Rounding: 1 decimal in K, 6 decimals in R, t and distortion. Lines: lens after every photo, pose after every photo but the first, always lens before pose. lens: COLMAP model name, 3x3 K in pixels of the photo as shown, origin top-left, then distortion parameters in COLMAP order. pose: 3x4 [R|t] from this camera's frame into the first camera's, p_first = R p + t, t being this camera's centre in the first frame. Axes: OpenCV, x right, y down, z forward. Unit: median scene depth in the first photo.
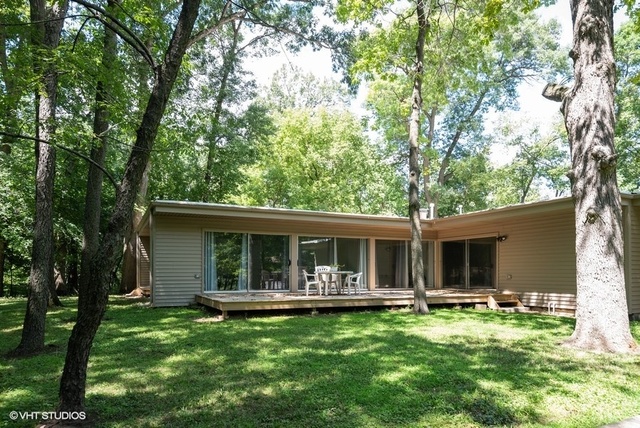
lens RADIAL K [[442.4, 0, 319.5], [0, 442.4, 277.6], [0, 0, 1]] dist [0.002306, 0.001114]
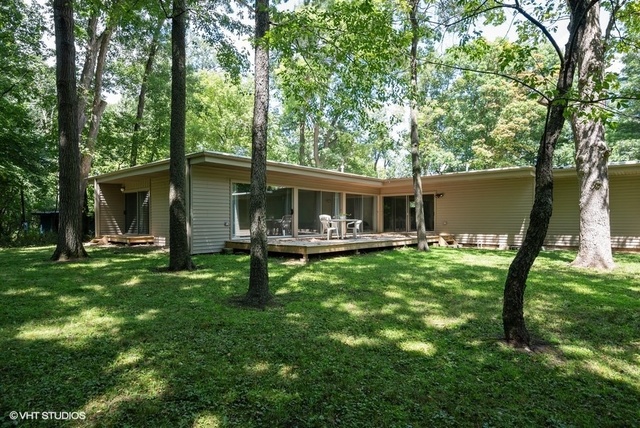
lens RADIAL K [[376.7, 0, 318.8], [0, 376.7, 224.2], [0, 0, 1]] dist [-0.000895, 0.000064]
pose [[0.913540, -0.006048, 0.406704, -0.537012], [0.006271, 0.999980, 0.000786, -0.002158], [-0.406701, 0.001832, 0.913560, 0.100532]]
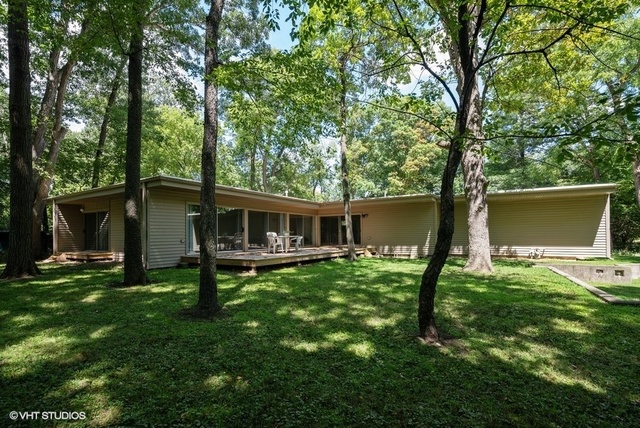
lens RADIAL K [[304.2, 0, 320.3], [0, 304.2, 235.8], [0, 0, 1]] dist [-0.004257, -0.000670]
pose [[0.833132, -0.010712, 0.552971, -0.511161], [0.017418, 0.999825, -0.006874, -0.005808], [-0.552800, 0.015359, 0.833172, 0.134497]]
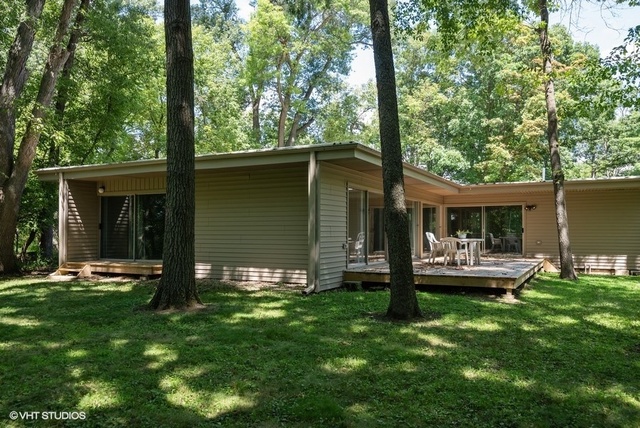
lens RADIAL K [[500.5, 0, 318.7], [0, 500.5, 231.6], [0, 0, 1]] dist [0.005957, 0.002309]
pose [[0.790466, 0.001212, 0.612505, -0.999315], [0.006792, 0.999919, -0.010744, -0.022890], [-0.612468, 0.012653, 0.790394, 0.440886]]
